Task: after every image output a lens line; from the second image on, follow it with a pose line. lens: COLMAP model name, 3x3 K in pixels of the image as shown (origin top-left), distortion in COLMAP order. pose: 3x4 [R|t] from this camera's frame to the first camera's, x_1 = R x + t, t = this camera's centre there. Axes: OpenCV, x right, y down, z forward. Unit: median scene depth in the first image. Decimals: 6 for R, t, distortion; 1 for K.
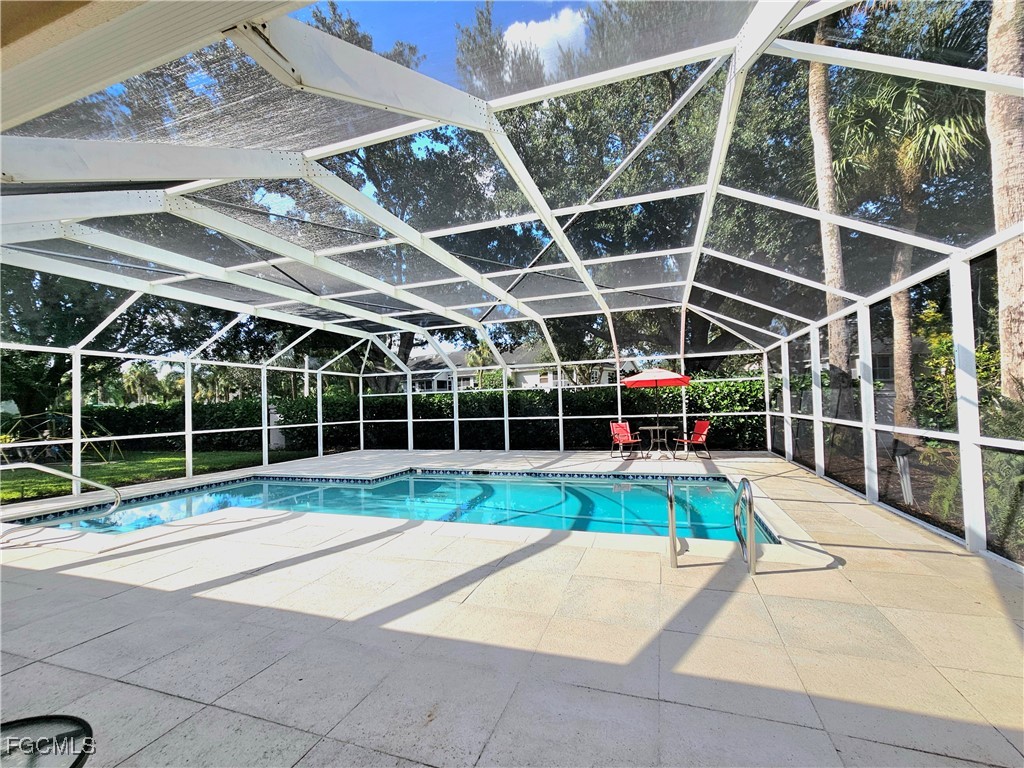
lens RADIAL K [[415.9, 0, 476.1], [0, 415.9, 396.2], [0, 0, 1]] dist [-0.003592, 0.001852]
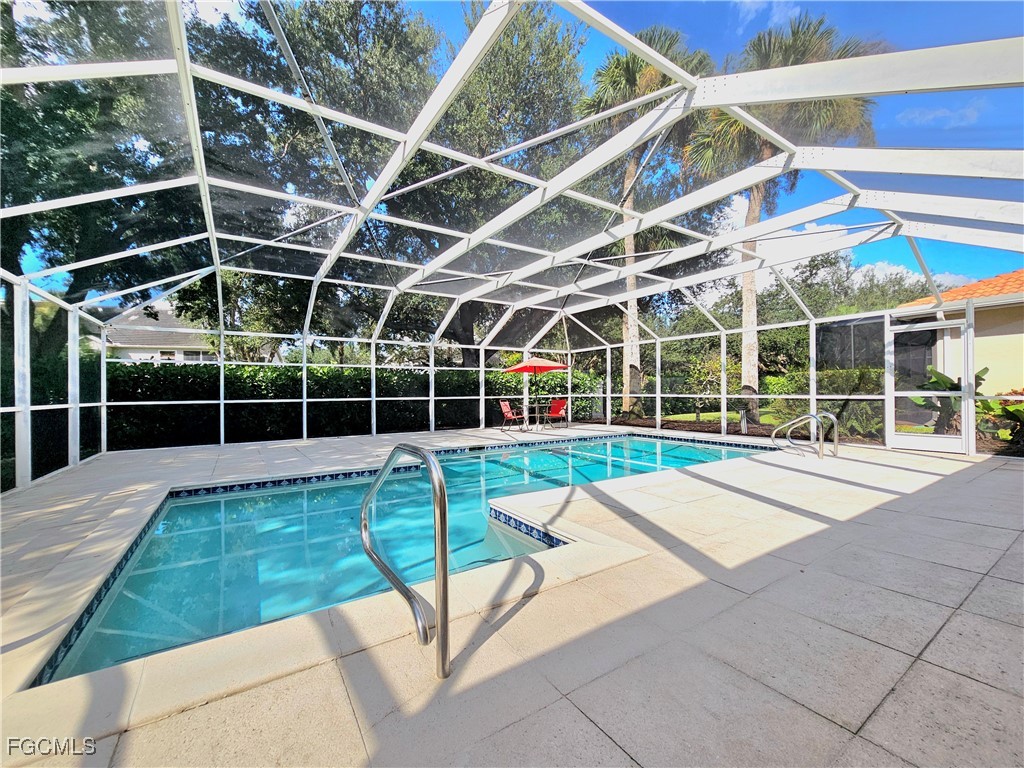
lens RADIAL K [[415.9, 0, 529.3], [0, 415.9, 391.6], [0, 0, 1]] dist [-0.003592, 0.001852]
pose [[0.616647, 0.023813, 0.786880, -0.740082], [-0.029973, 0.999528, -0.006759, 0.058523], [-0.786669, -0.019417, 0.617069, 0.348742]]
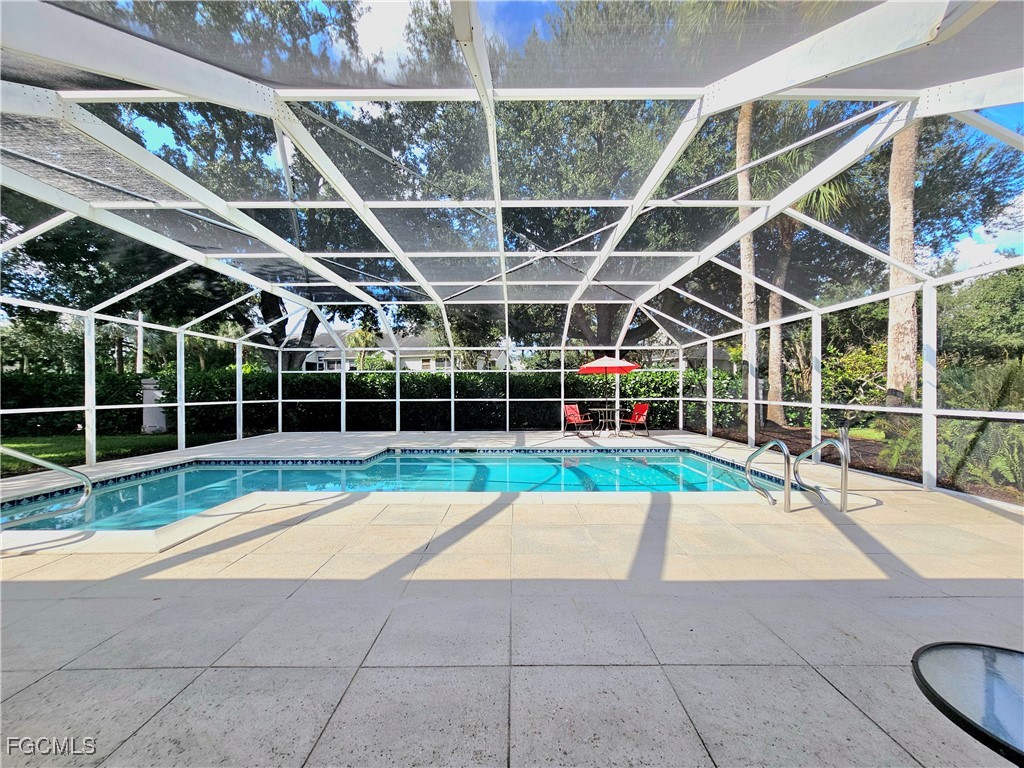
lens RADIAL K [[415.9, 0, 476.4], [0, 415.9, 395.9], [0, 0, 1]] dist [-0.003592, 0.001852]
pose [[0.948622, 0.024124, 0.315492, -0.289352], [-0.033564, 0.999136, 0.024520, 0.027457], [-0.314628, -0.033849, 0.948611, 0.055998]]
